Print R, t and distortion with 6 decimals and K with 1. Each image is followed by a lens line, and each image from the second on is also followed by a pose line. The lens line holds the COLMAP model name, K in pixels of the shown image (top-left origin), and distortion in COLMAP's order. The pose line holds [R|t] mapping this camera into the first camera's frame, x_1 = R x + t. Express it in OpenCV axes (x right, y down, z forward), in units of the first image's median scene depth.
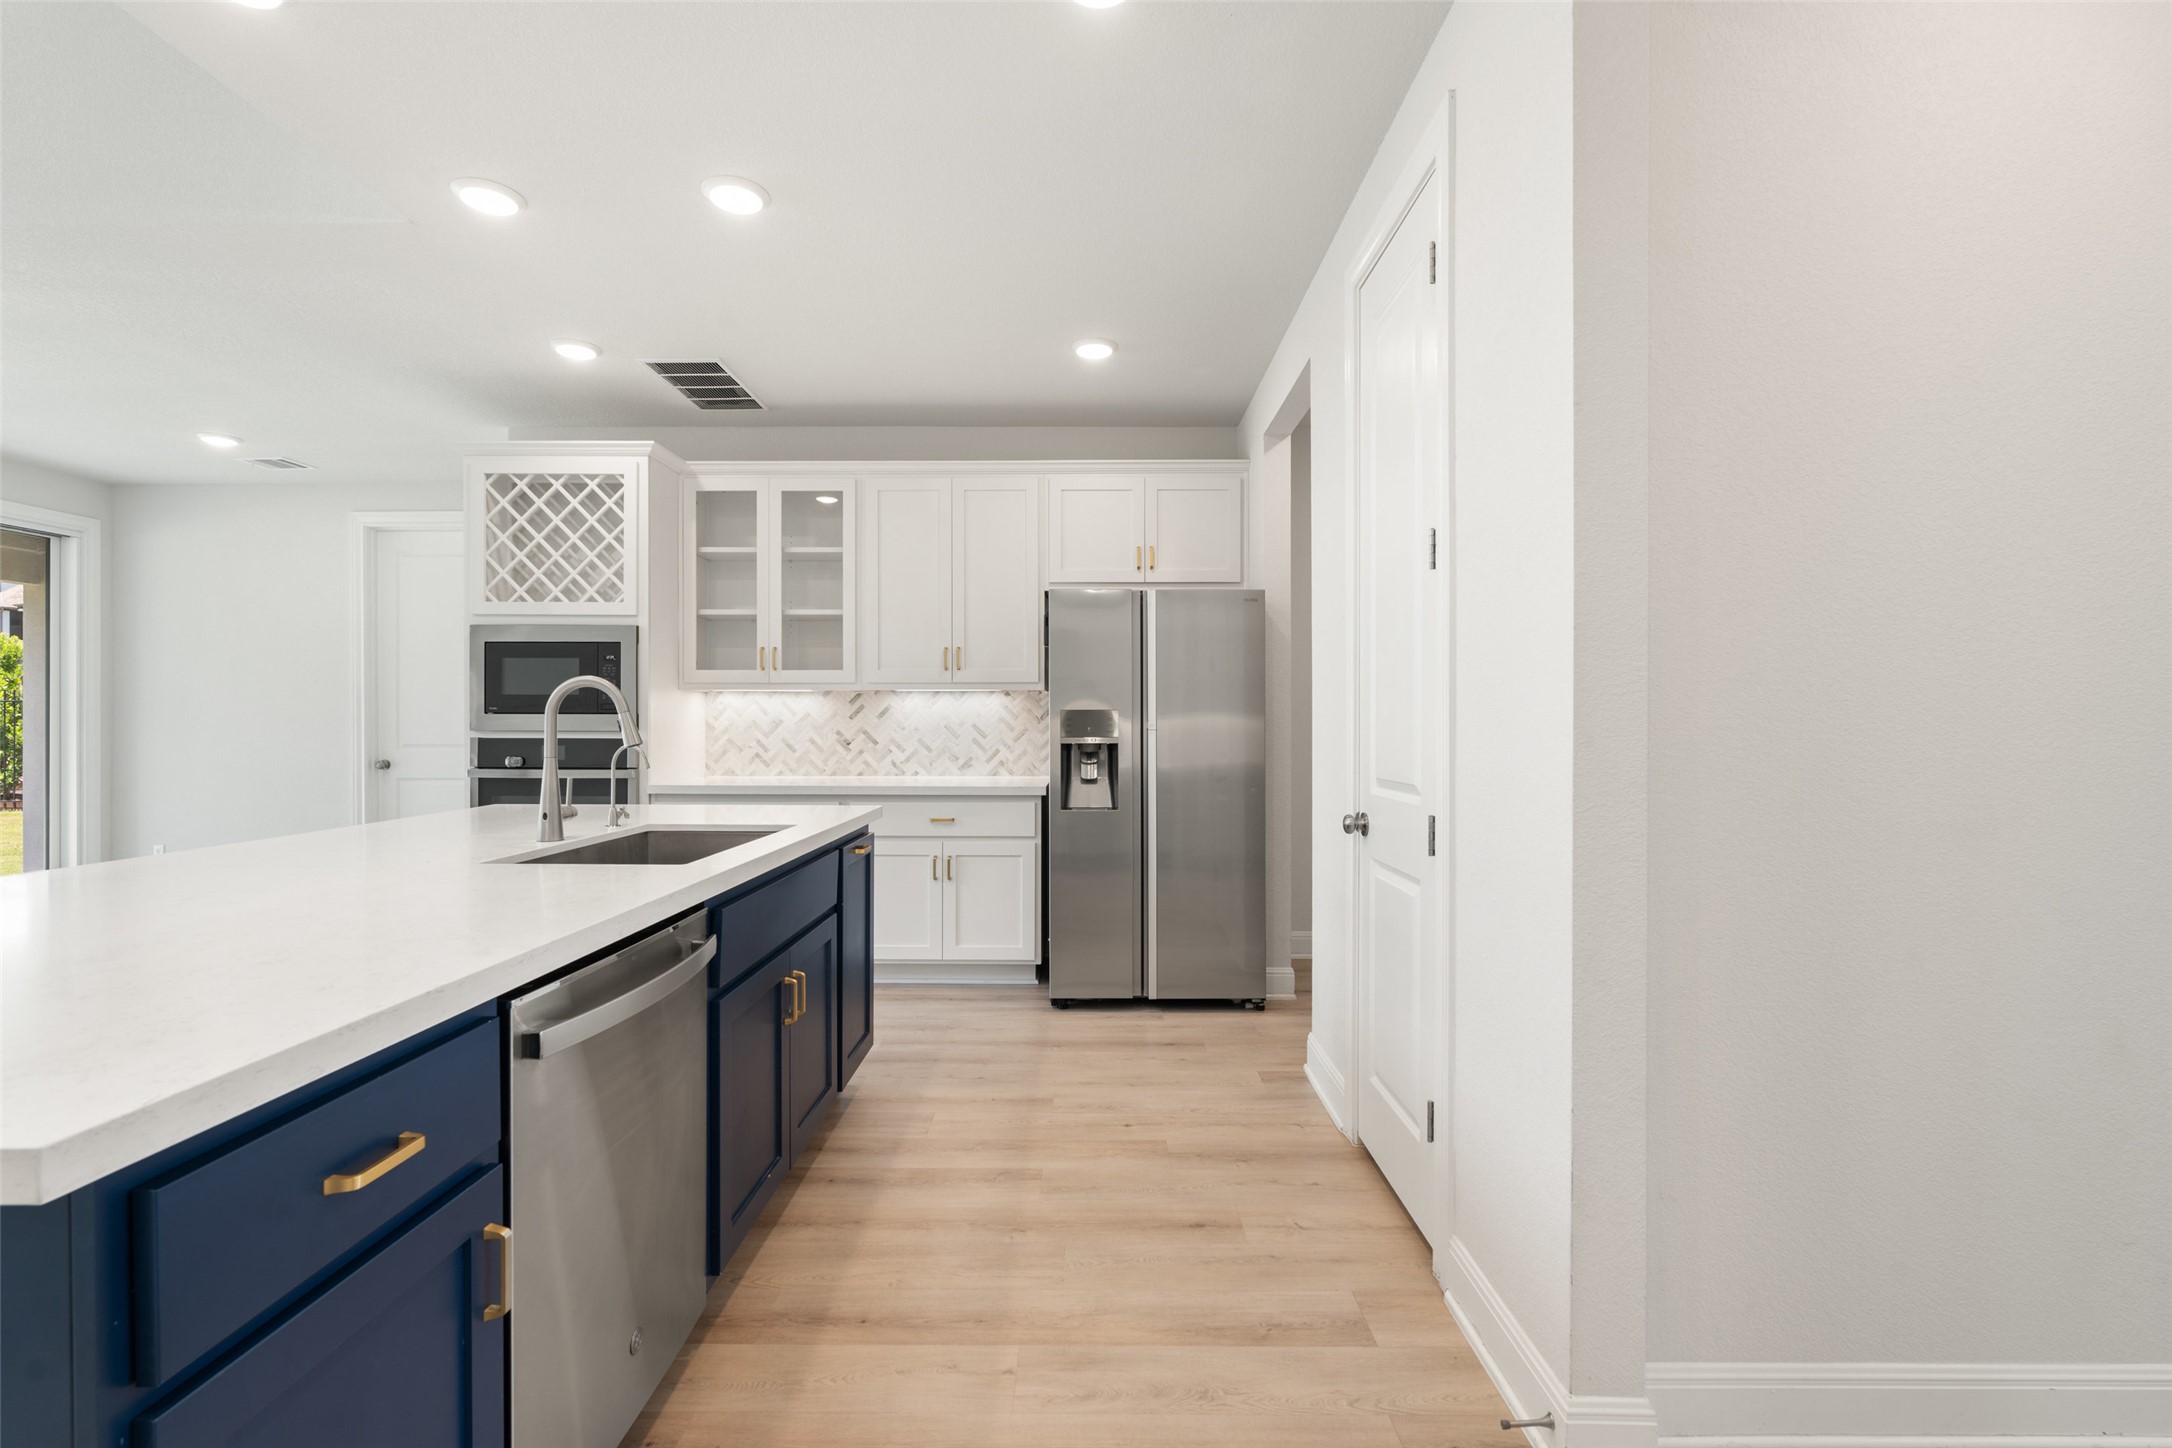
lens RADIAL K [[946.1, 0, 1089.0], [0, 946.1, 726.2], [0, 0, 1]] dist [-0.007596, 0.001199]
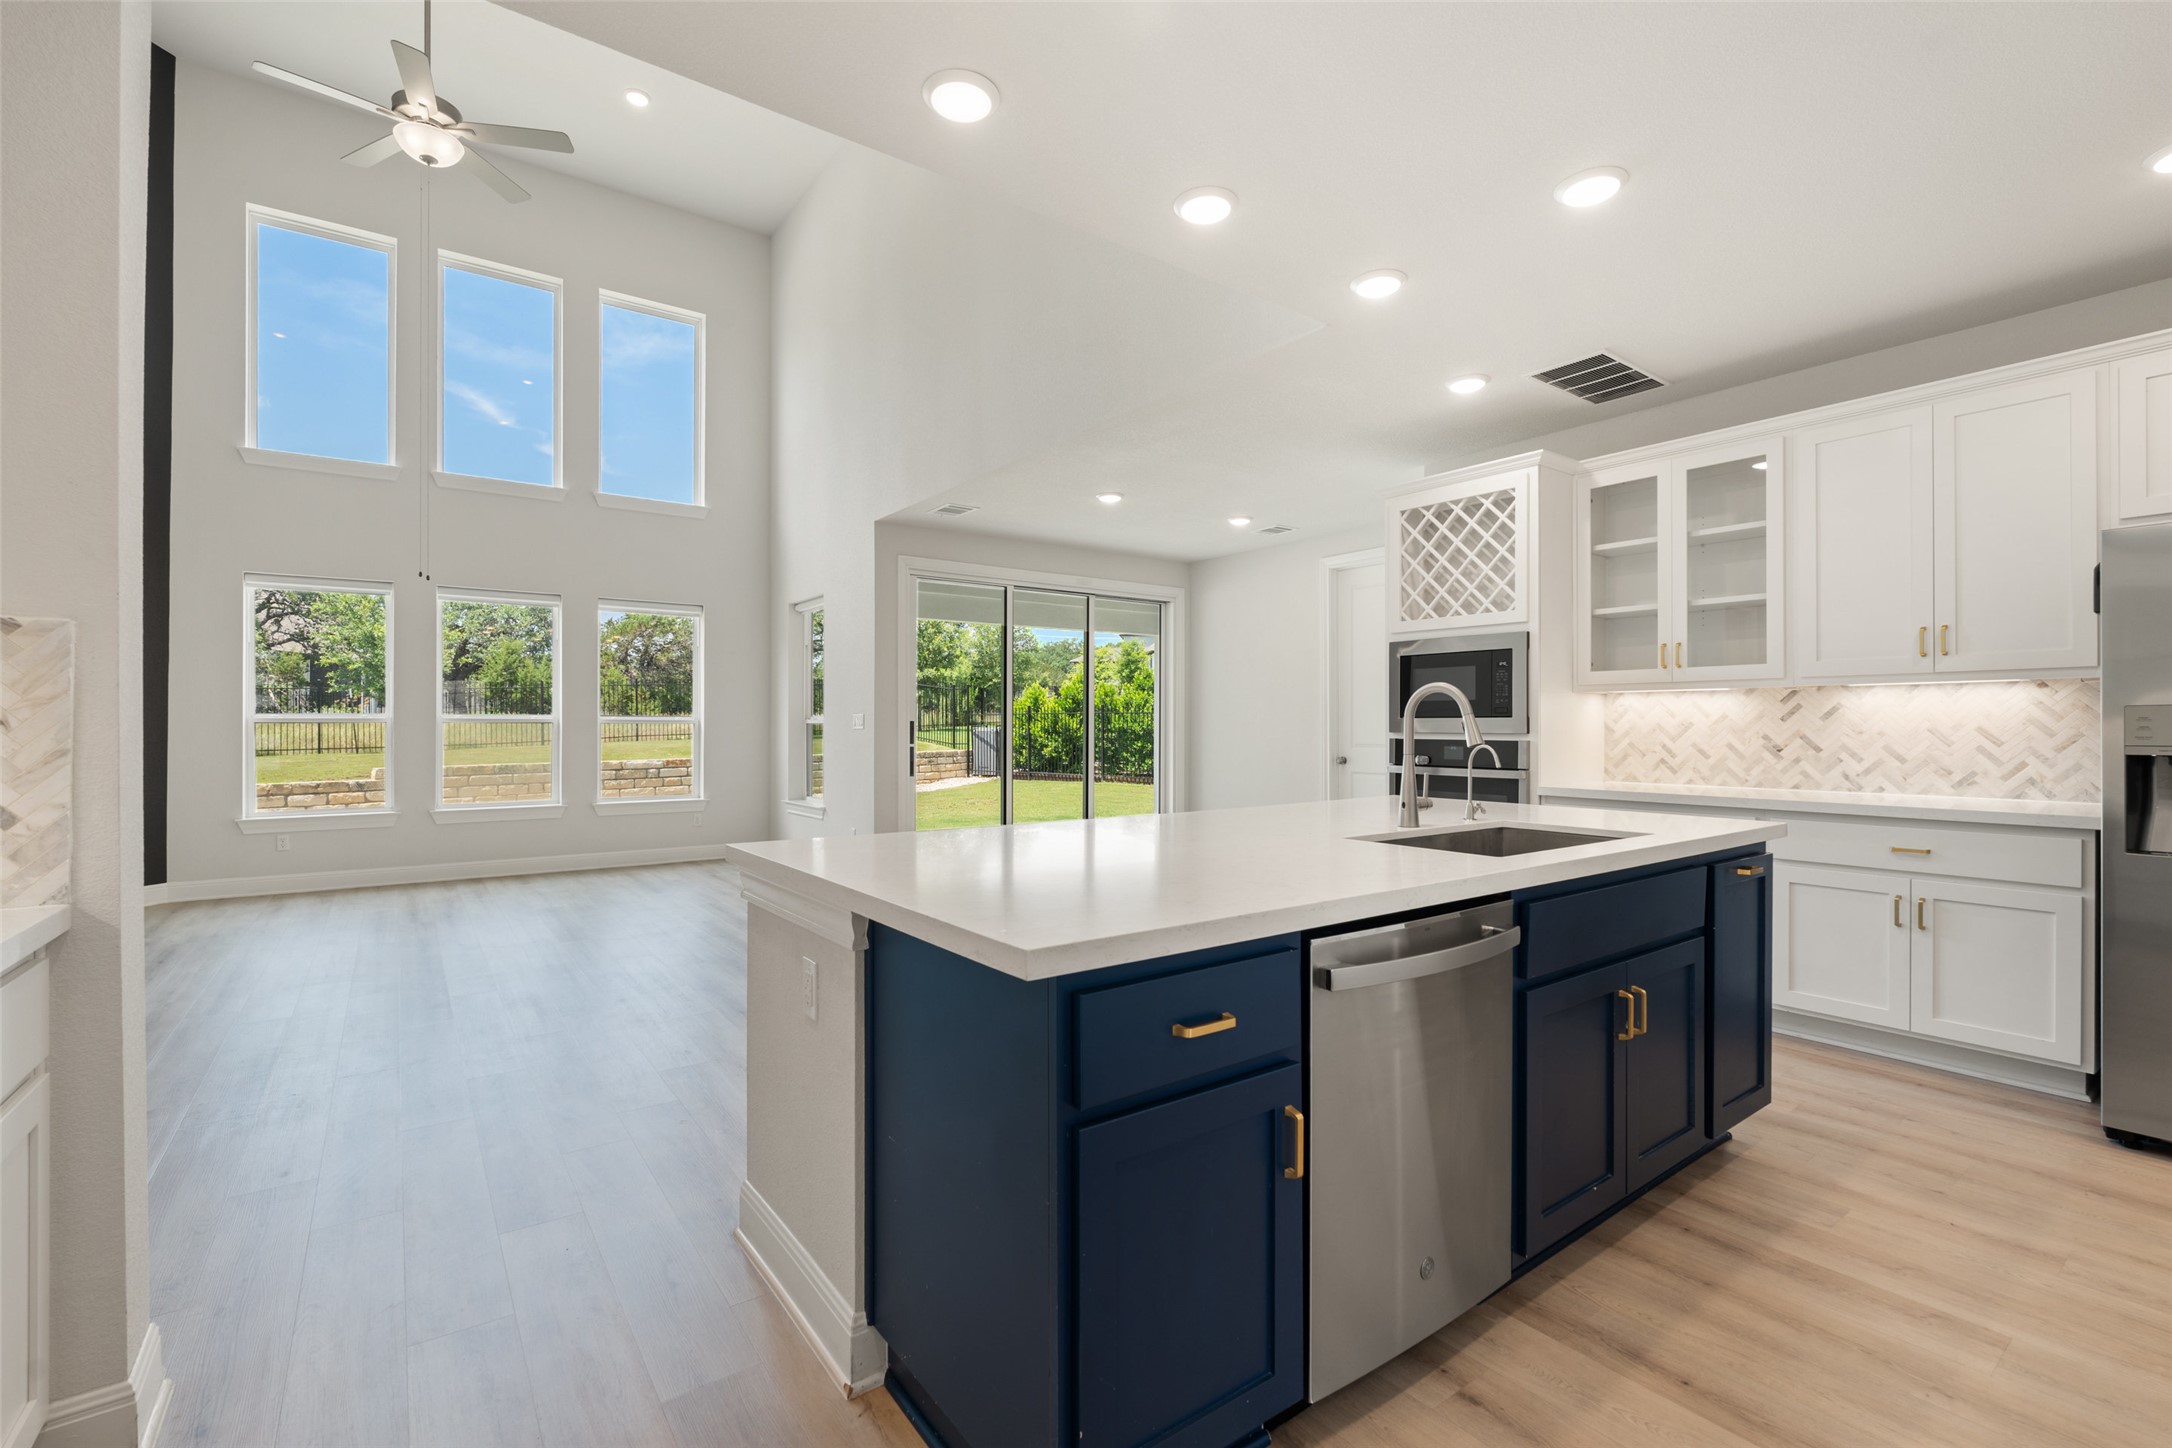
lens RADIAL K [[946.1, 0, 1081.9], [0, 946.1, 725.3], [0, 0, 1]] dist [-0.007596, 0.001199]
pose [[0.589542, -0.001404, -0.807736, 0.067918], [-0.003168, 0.999987, -0.004050, 0.001878], [0.807731, 0.004946, 0.589530, -0.002427]]
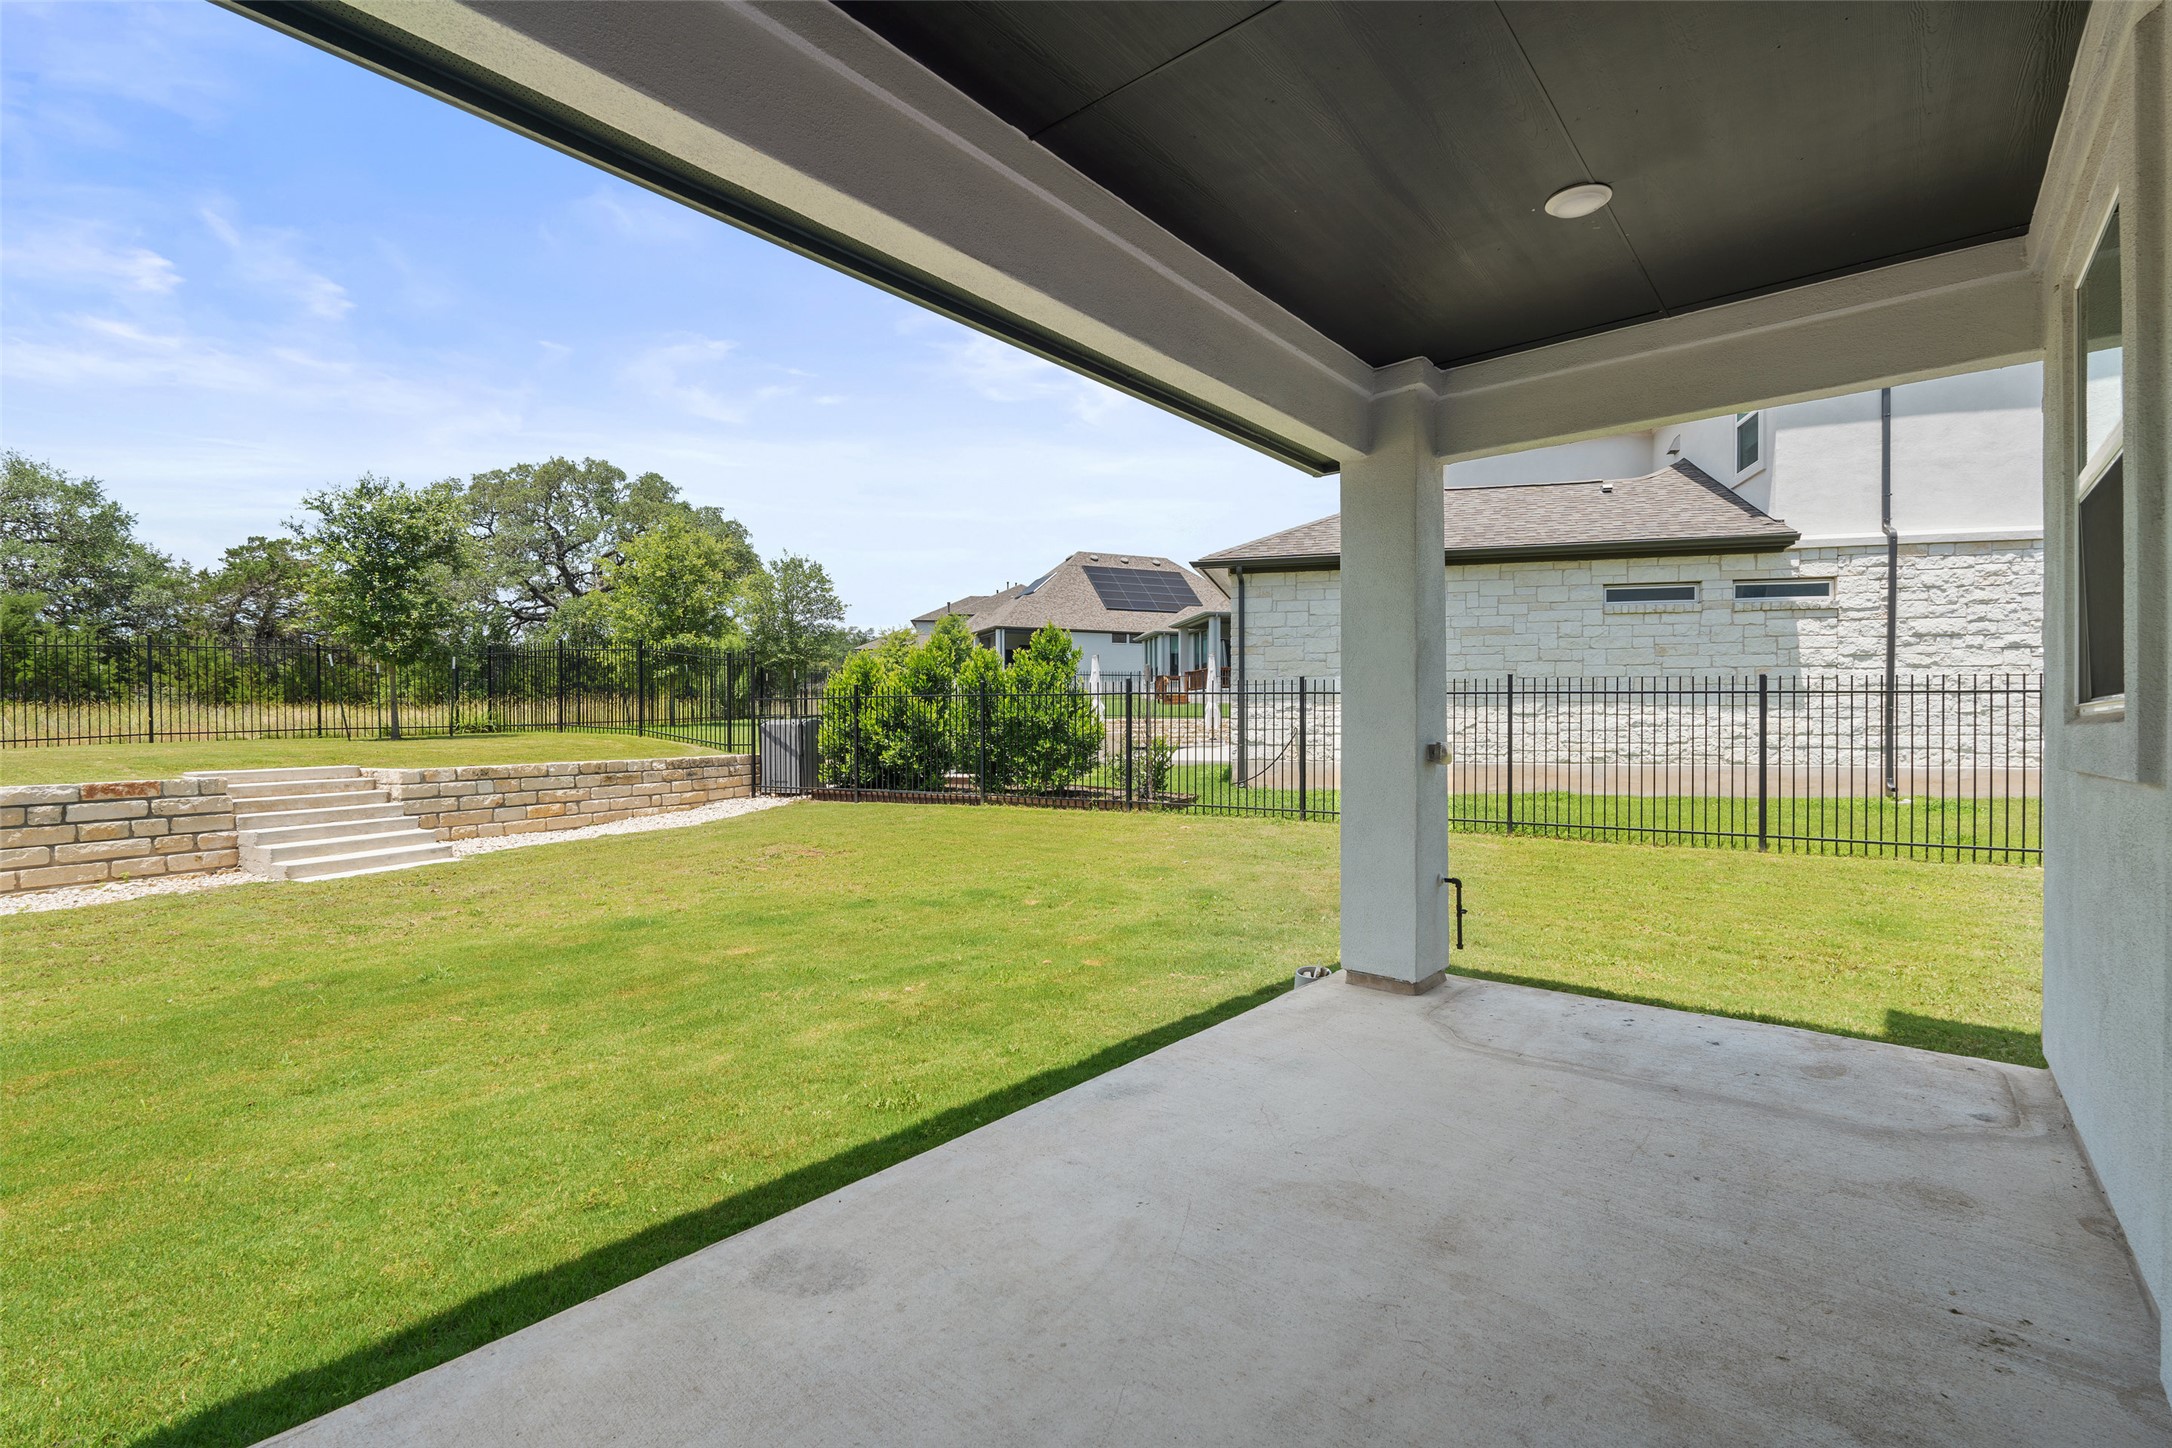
lens RADIAL K [[946.1, 0, 1074.5], [0, 946.1, 725.3], [0, 0, 1]] dist [-0.007596, 0.001199]
pose [[0.760332, 0.000176, -0.649535, -1.633619], [-0.001932, 0.999996, -0.001990, 0.021675], [0.649532, 0.002768, 0.760329, 0.841482]]
